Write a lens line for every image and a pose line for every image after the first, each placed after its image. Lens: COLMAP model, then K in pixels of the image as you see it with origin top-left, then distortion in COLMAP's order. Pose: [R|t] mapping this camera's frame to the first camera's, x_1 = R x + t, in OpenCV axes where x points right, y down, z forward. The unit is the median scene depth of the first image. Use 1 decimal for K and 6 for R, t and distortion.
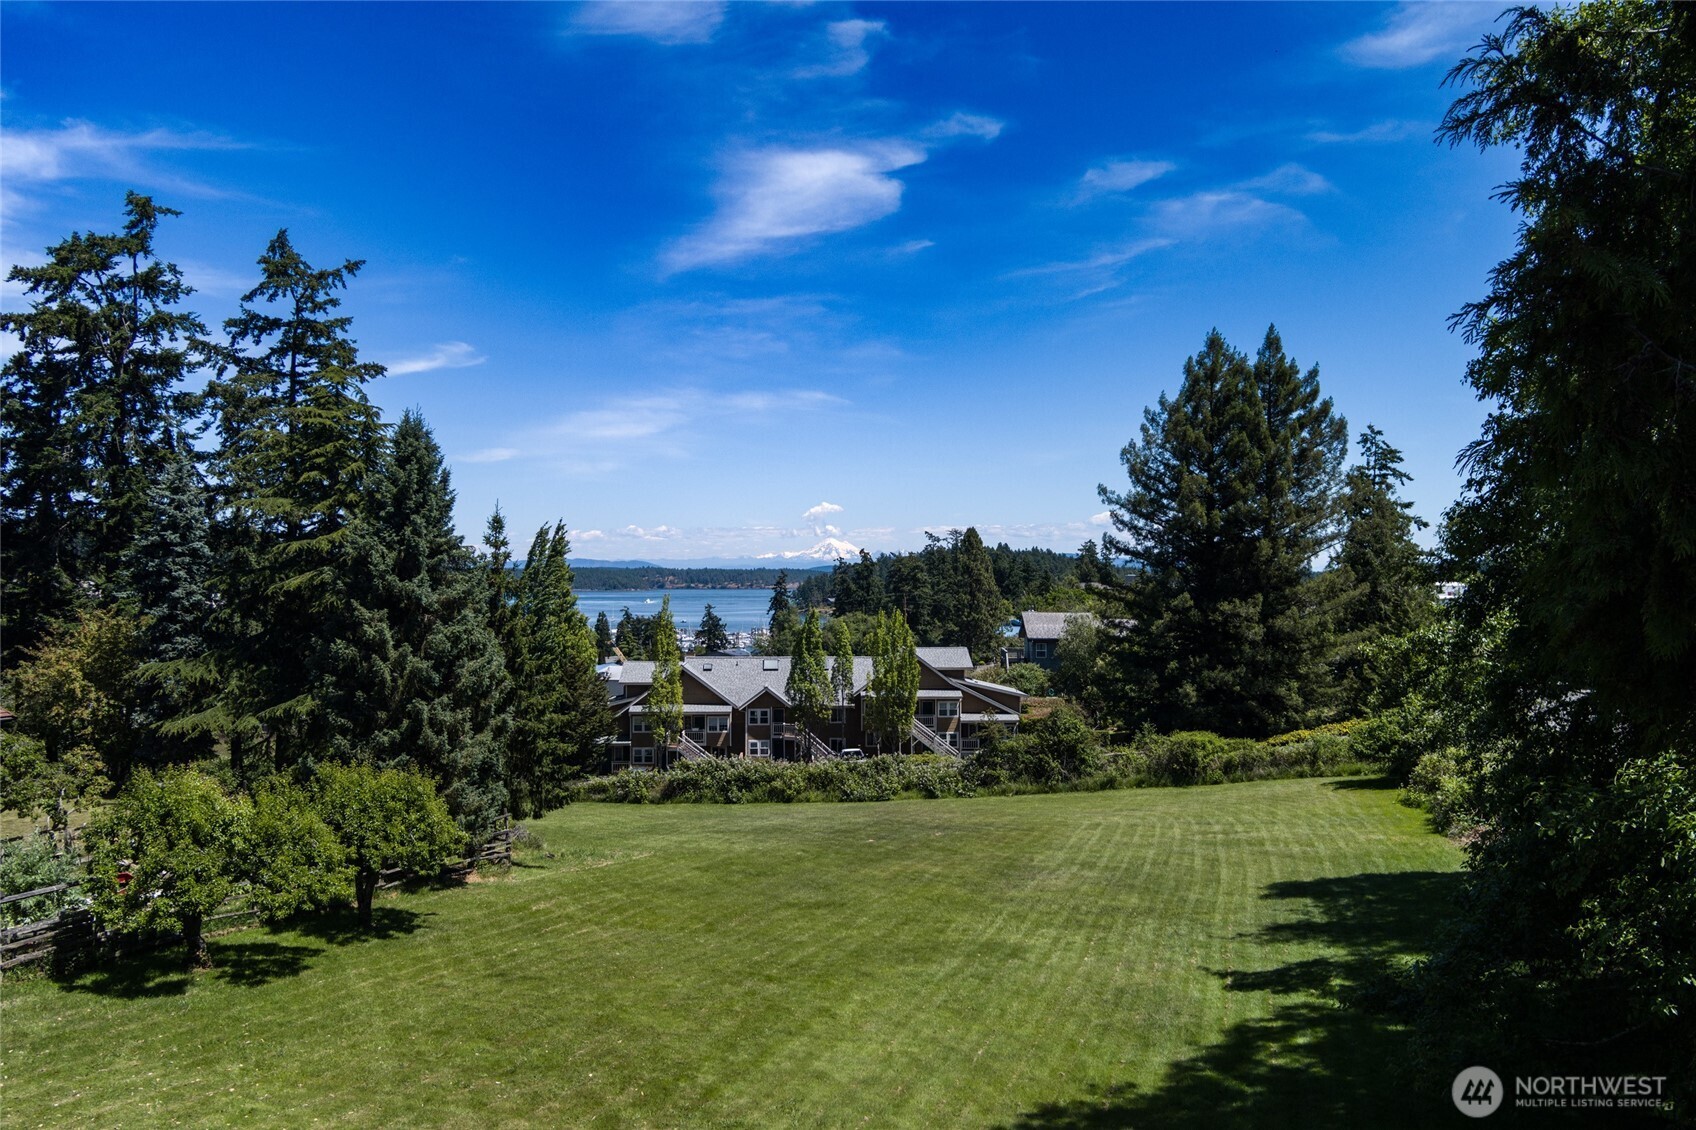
lens RADIAL K [[1364.6, 0, 846.3], [0, 1364.6, 567.0], [0, 0, 1]] dist [-0.075861, 0.023871]
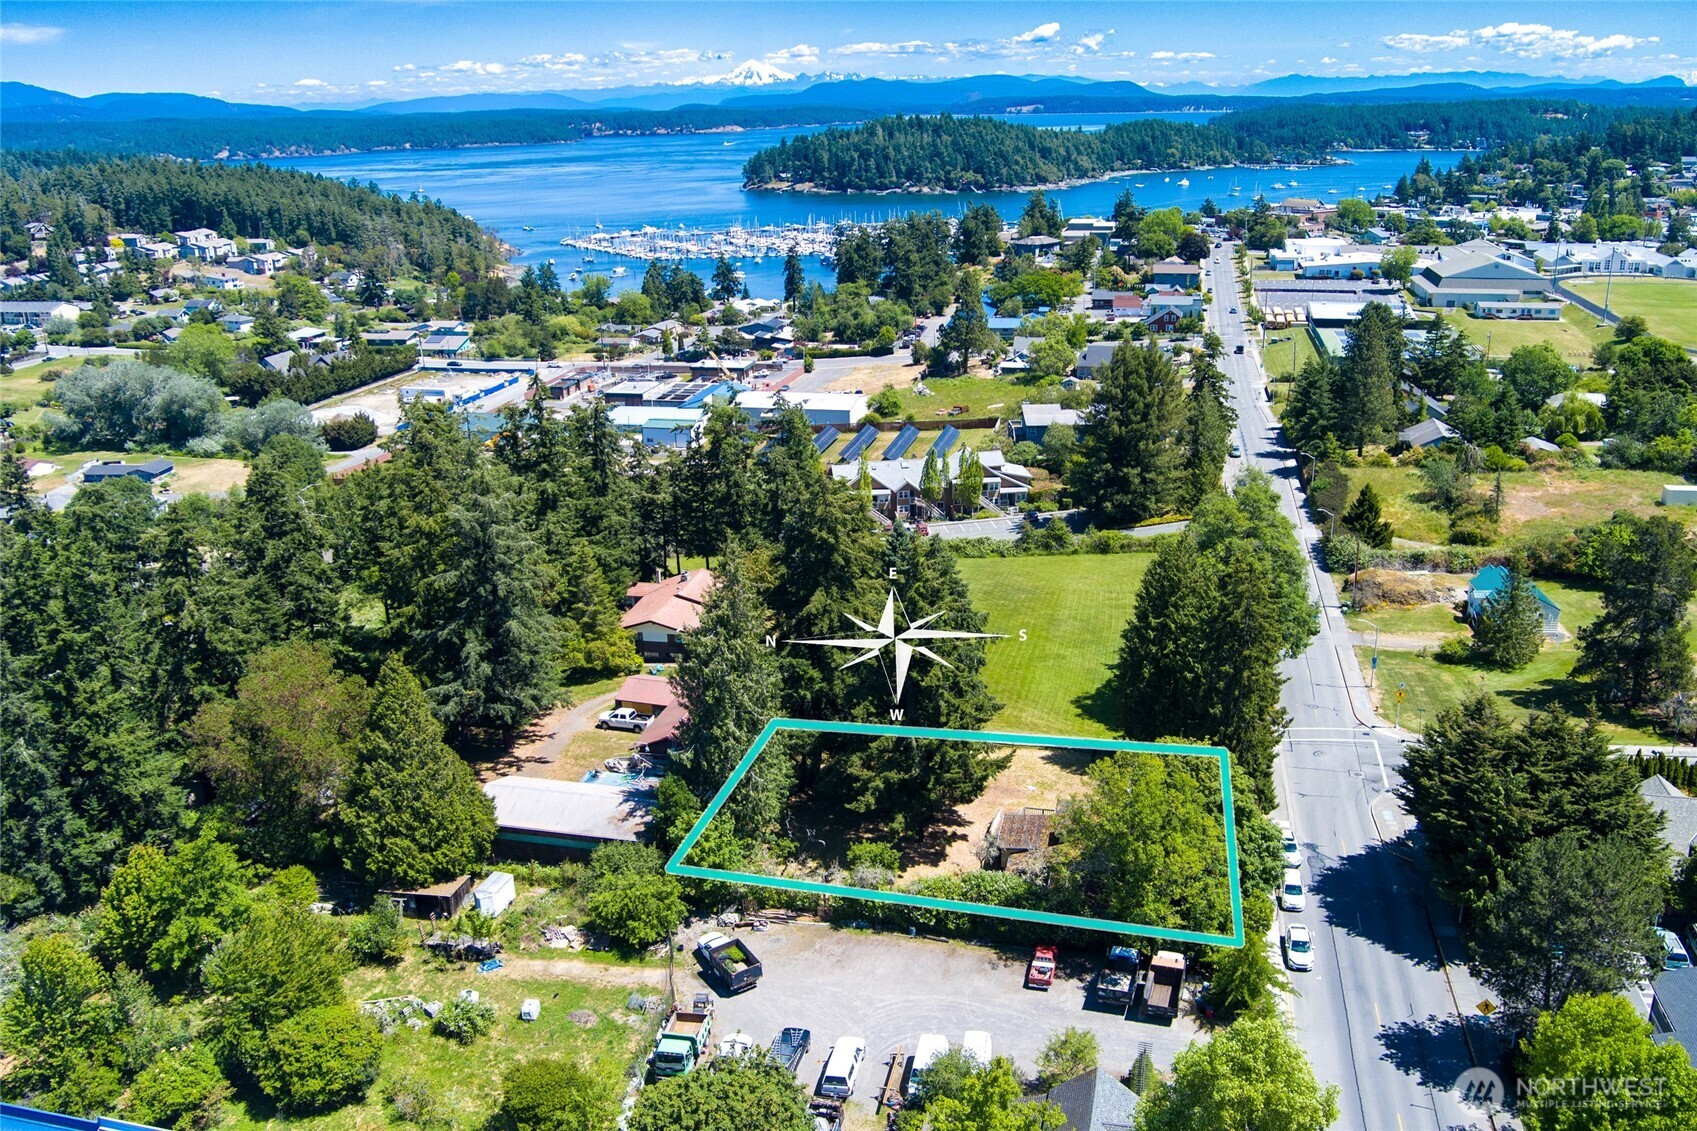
lens RADIAL K [[1365.4, 0, 853.5], [0, 1365.4, 560.4], [0, 0, 1]] dist [-0.075861, 0.023871]
pose [[0.997960, -0.043563, 0.046662, -0.427112], [0.025909, 0.944455, 0.327617, -0.844660], [-0.058342, -0.325740, 0.943658, -1.739341]]
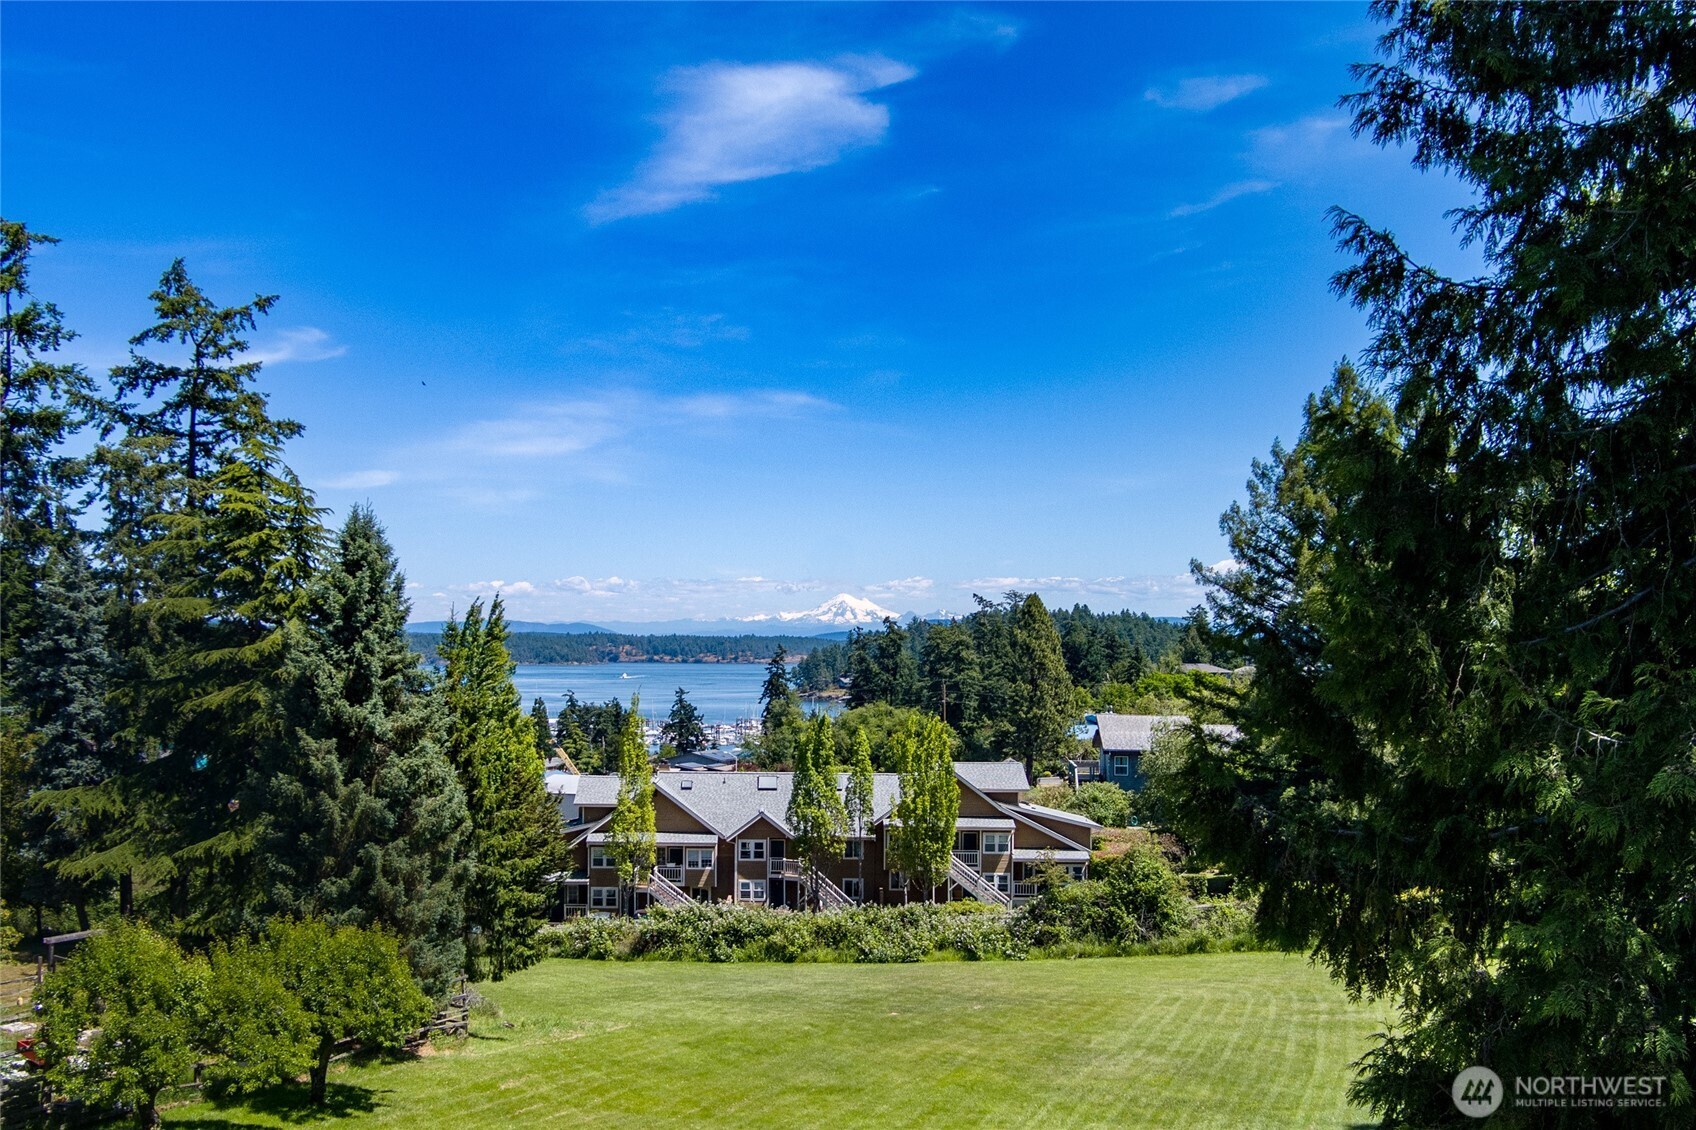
lens RADIAL K [[1862.3, 0, 733.7], [0, 1862.3, 631.3], [0, 0, 1]] dist [-0.056047, 0.000000]
pose [[0.997493, 0.005798, -0.070521, -0.000590], [-0.005875, 0.999982, -0.000889, -0.025261], [0.070515, 0.001301, 0.997510, -0.112203]]
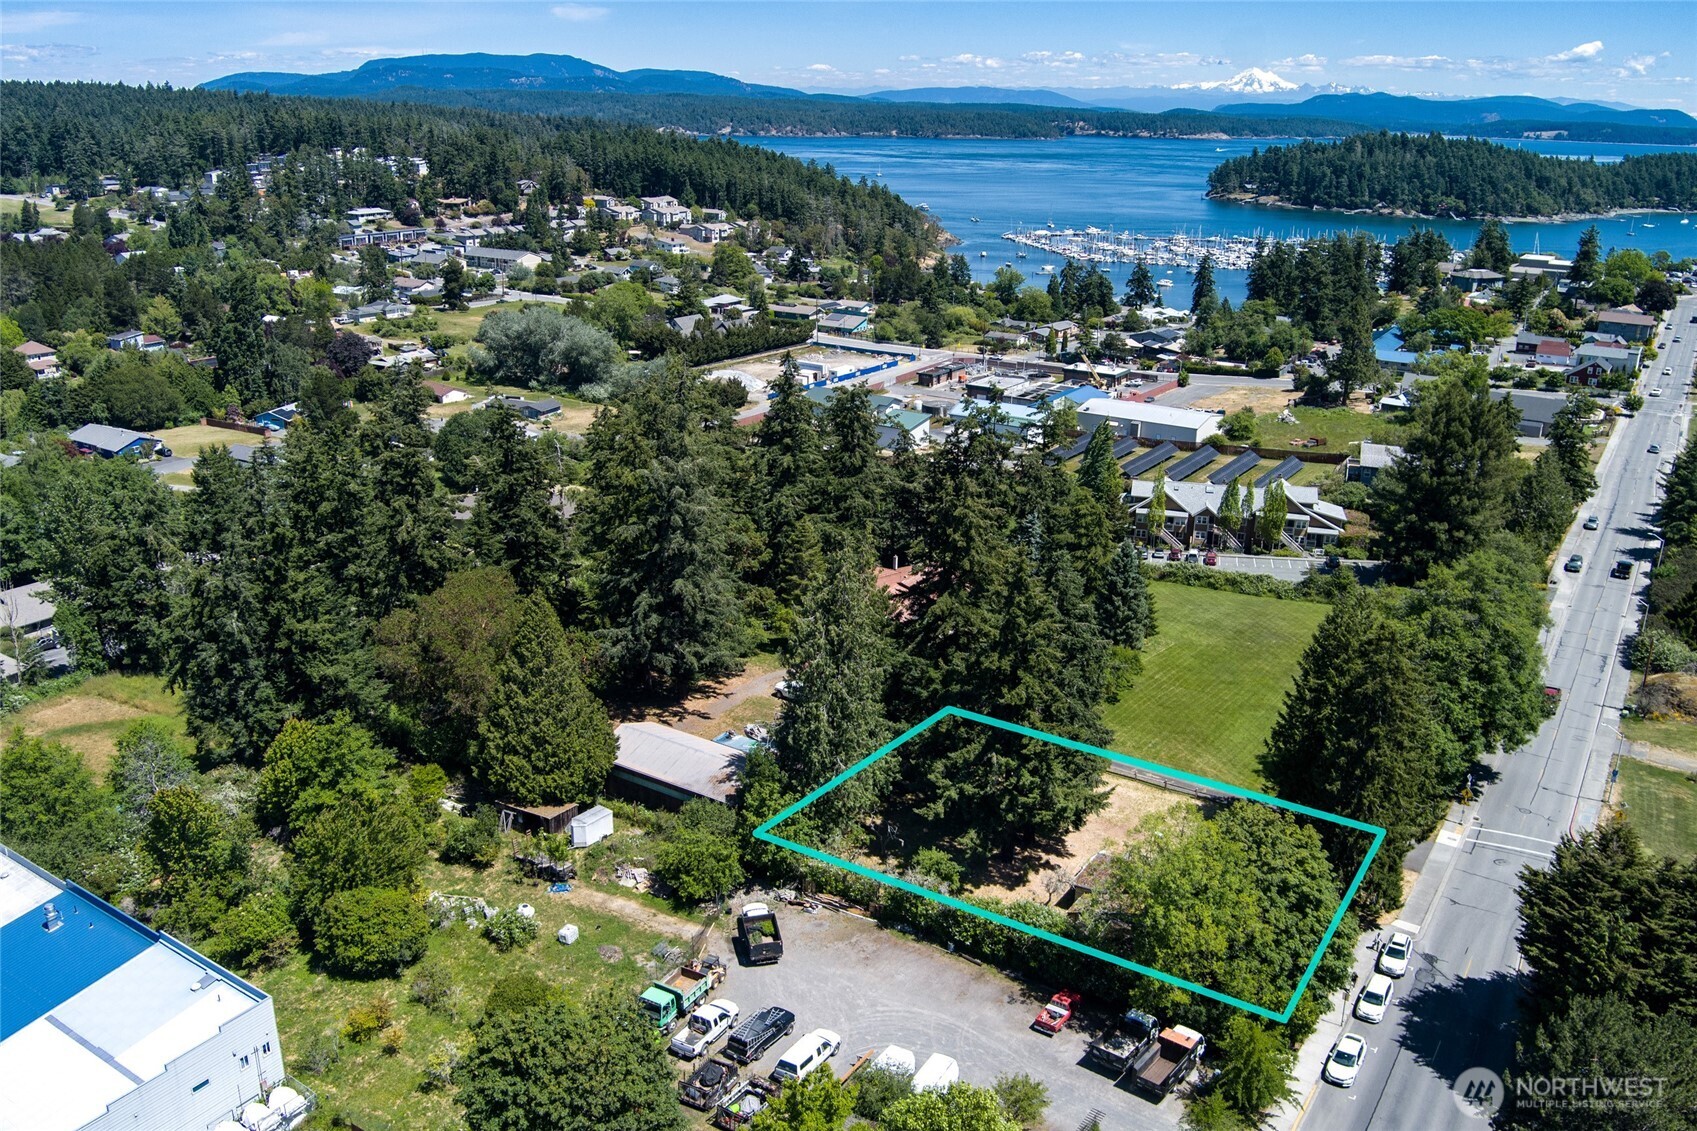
lens RADIAL K [[1365.4, 0, 850.2], [0, 1365.4, 566.2], [0, 0, 1]] dist [-0.075861, 0.023871]
pose [[0.959330, 0.102206, -0.263135, -0.049962], [-0.010338, 0.944248, 0.329072, -0.835846], [0.282098, -0.312969, 0.906902, -1.693409]]
